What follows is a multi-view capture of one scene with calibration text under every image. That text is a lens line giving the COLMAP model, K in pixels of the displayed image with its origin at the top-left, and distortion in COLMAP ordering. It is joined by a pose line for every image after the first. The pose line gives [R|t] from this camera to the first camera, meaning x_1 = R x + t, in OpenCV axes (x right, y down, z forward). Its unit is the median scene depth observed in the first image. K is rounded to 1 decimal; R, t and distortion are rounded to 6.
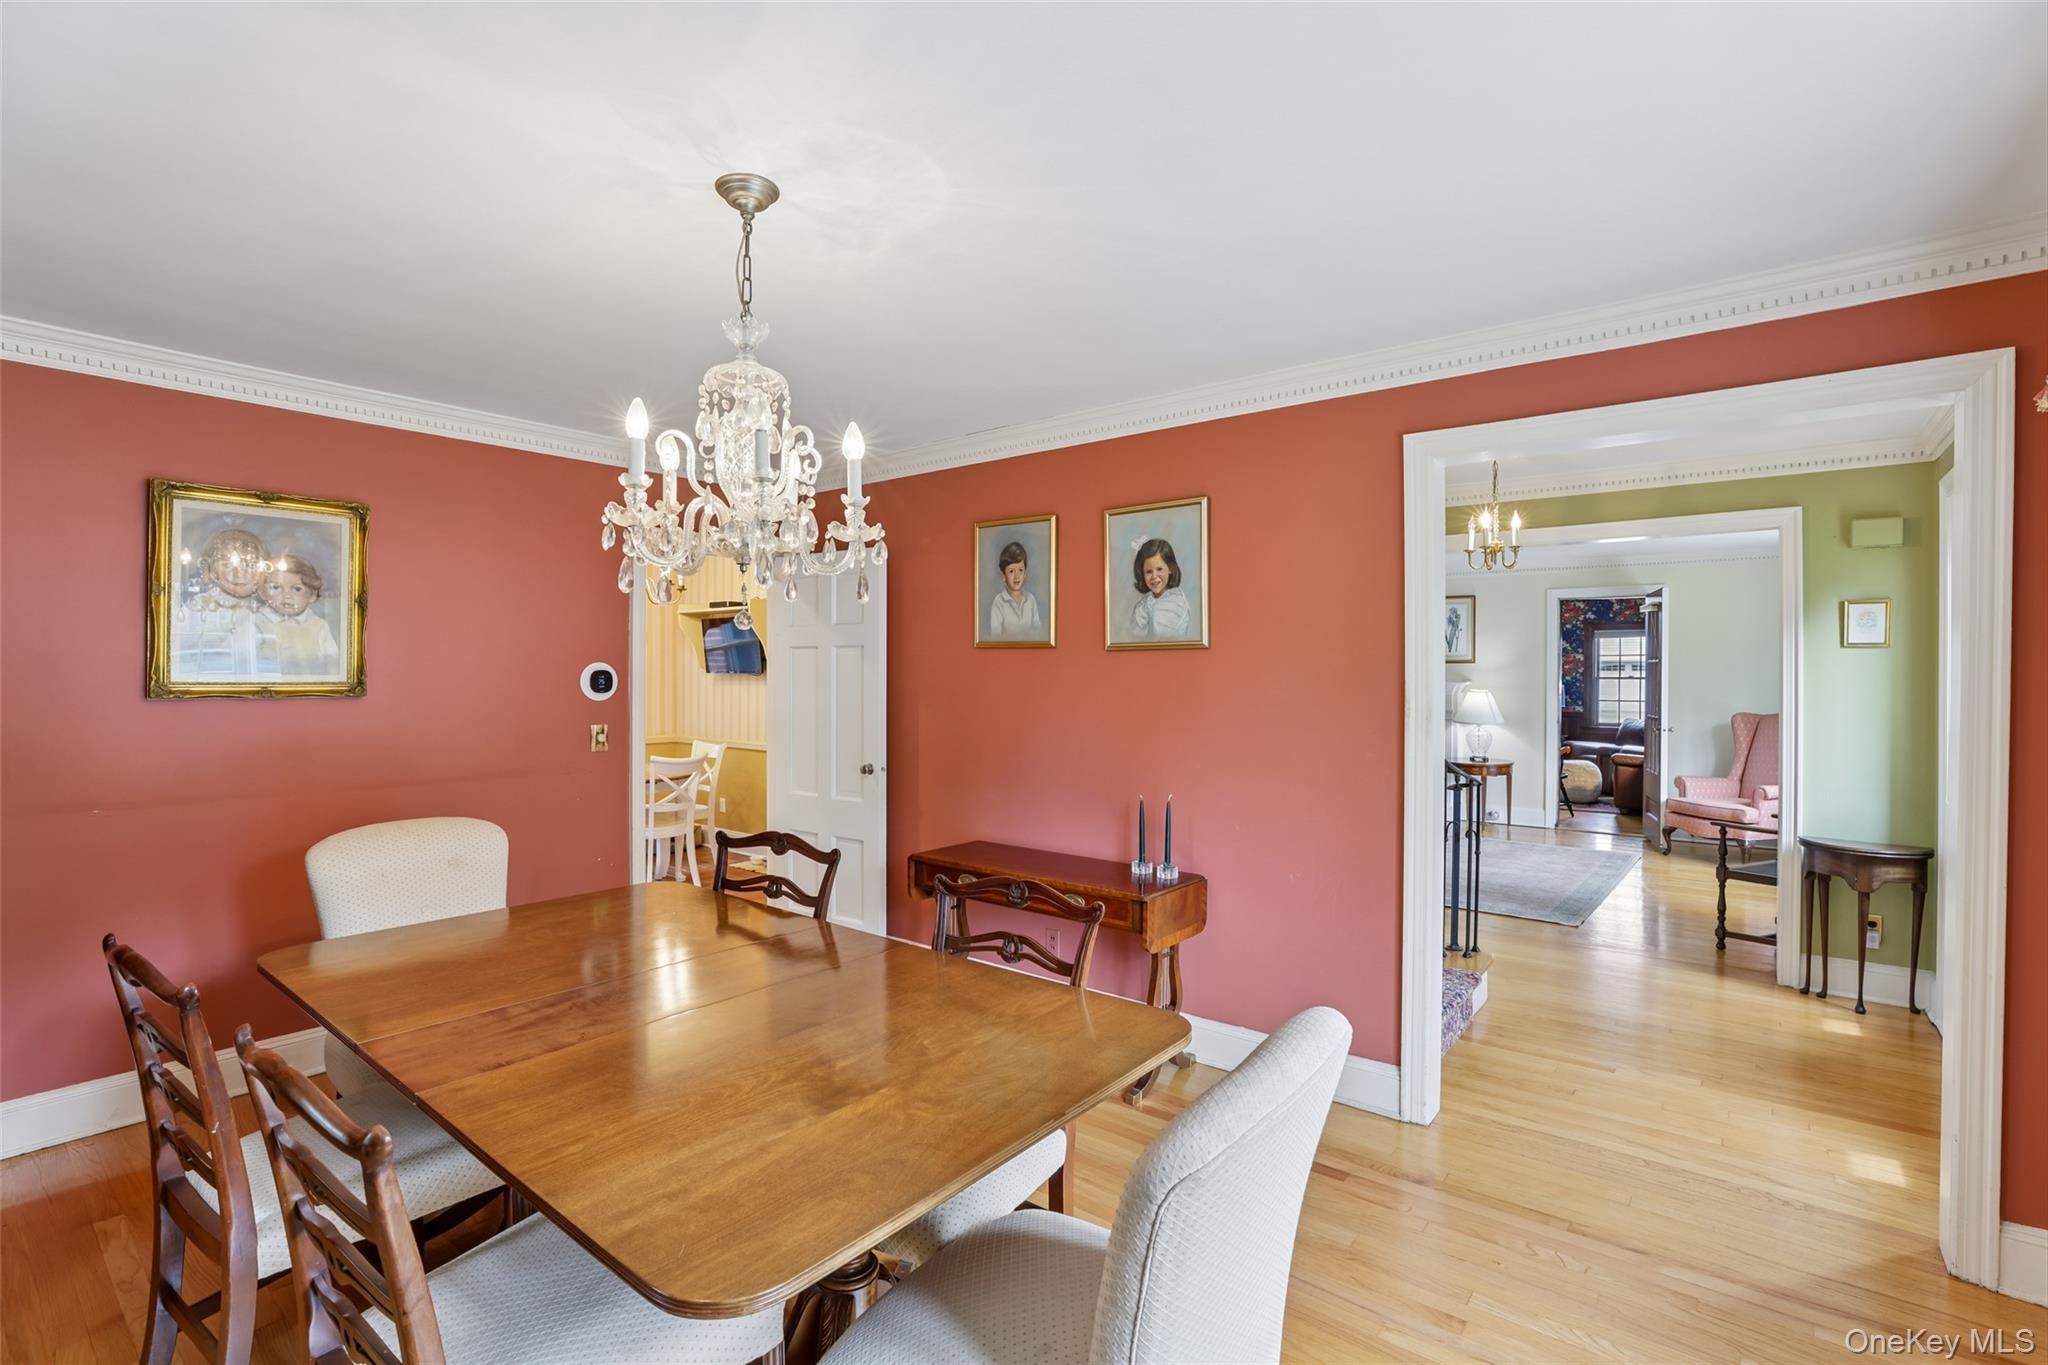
lens RADIAL K [[925.6, 0, 1022.1], [0, 925.6, 683.4], [0, 0, 1]] dist [-0.047626, 0.014113]
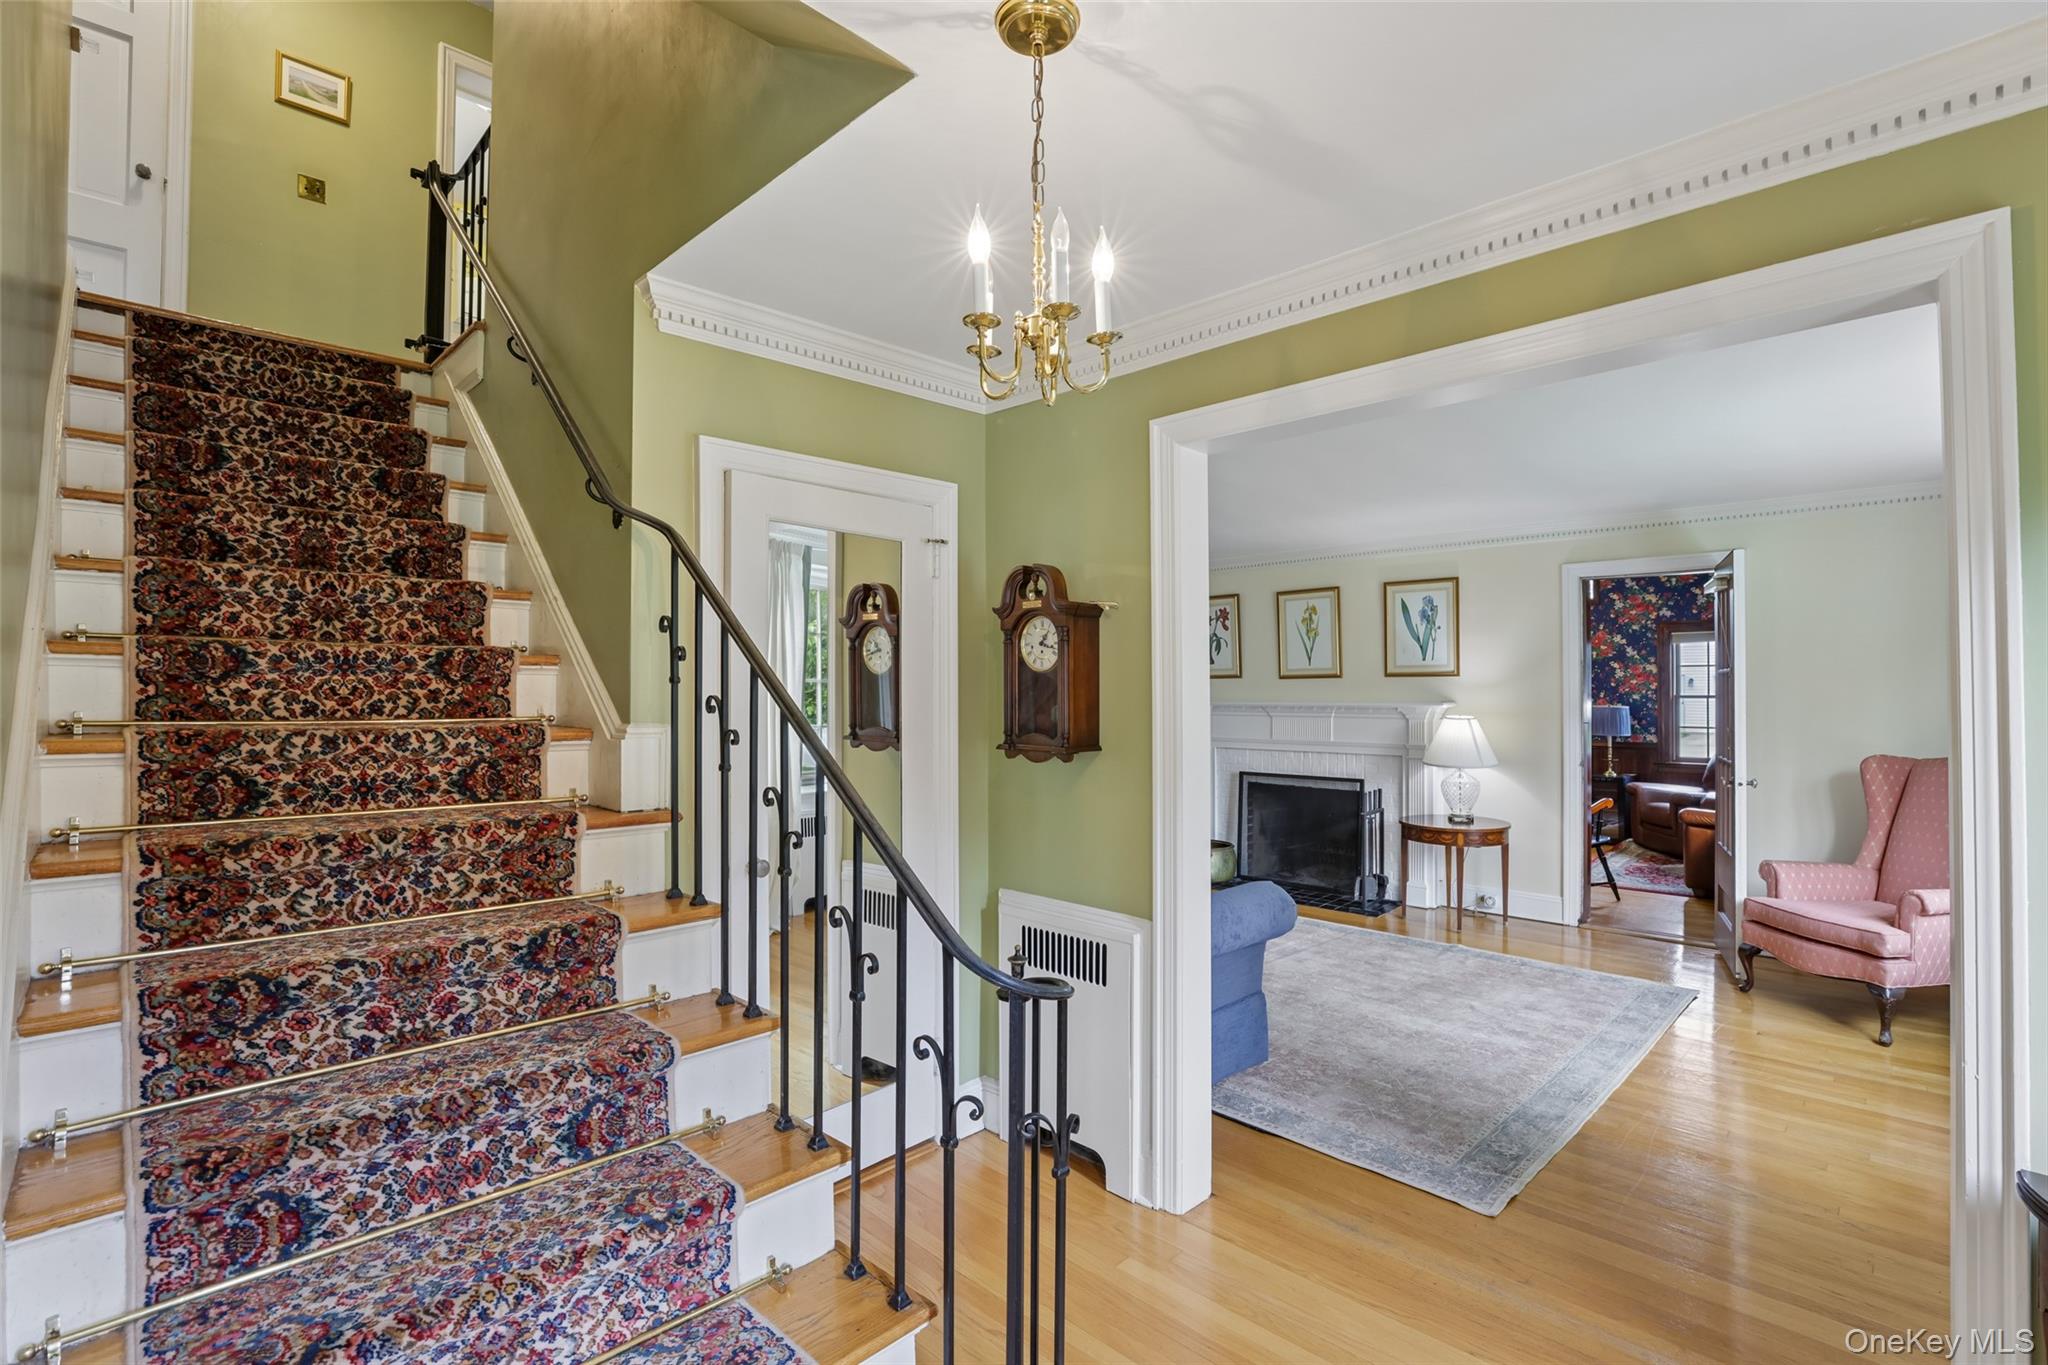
lens RADIAL K [[925.6, 0, 1022.1], [0, 925.6, 683.4], [0, 0, 1]] dist [-0.047626, 0.014113]
pose [[0.994569, -0.005308, -0.103948, 0.262562], [0.003070, 0.999760, -0.021671, -0.003307], [0.104038, 0.021234, 0.994347, 0.311721]]
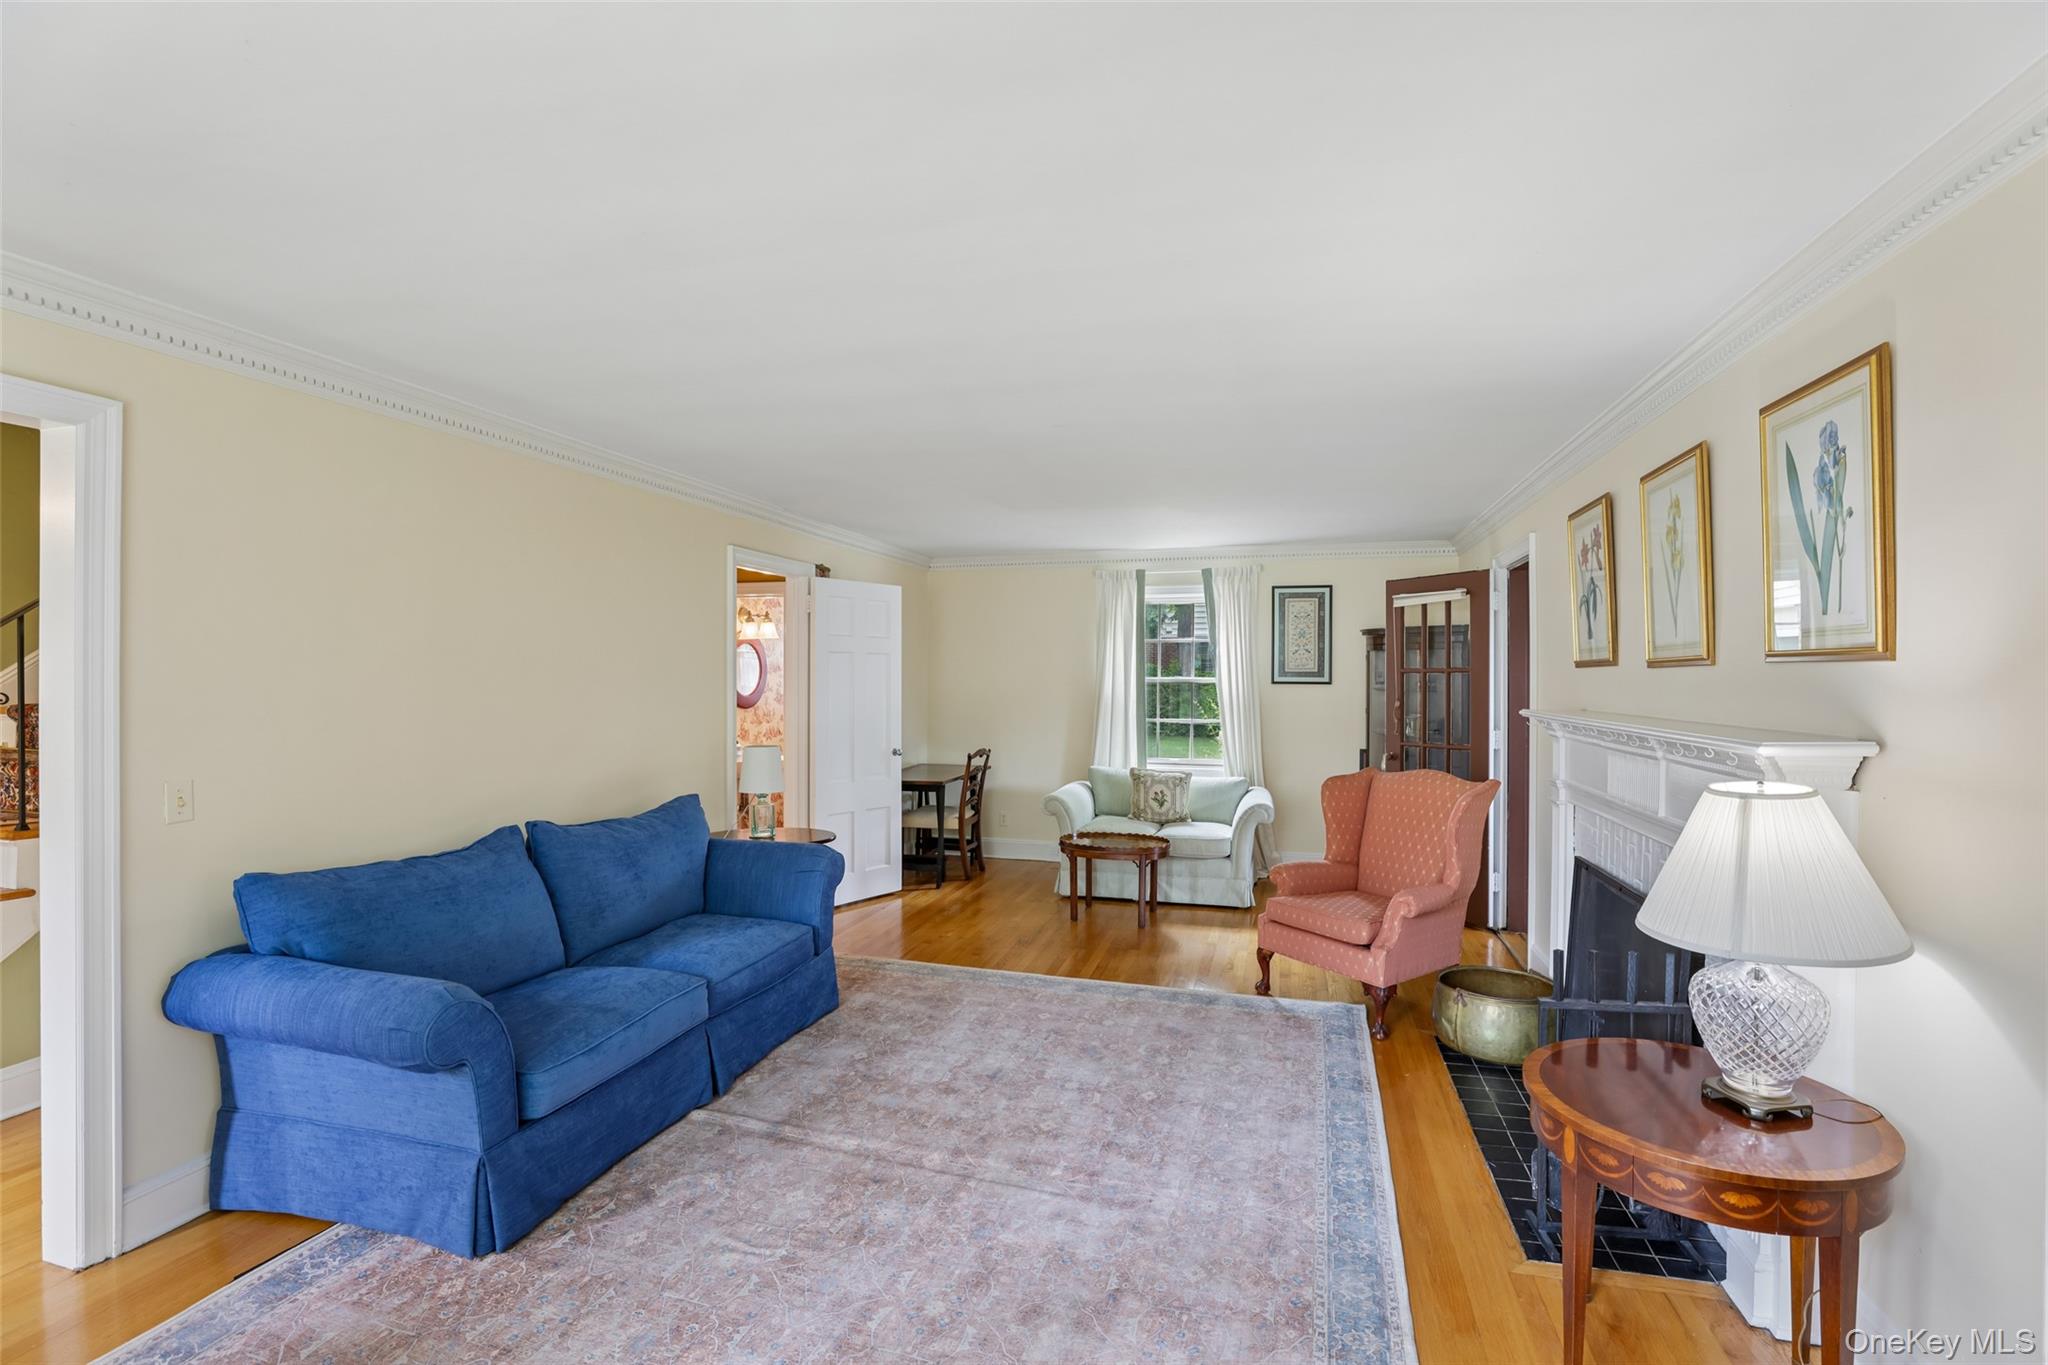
lens RADIAL K [[925.6, 0, 1022.1], [0, 925.6, 683.4], [0, 0, 1]] dist [-0.047626, 0.014113]
pose [[0.389476, 0.004281, -0.921027, 0.661215], [-0.007201, 0.999973, 0.001602, -0.017194], [0.921009, 0.006008, 0.389496, 0.796257]]
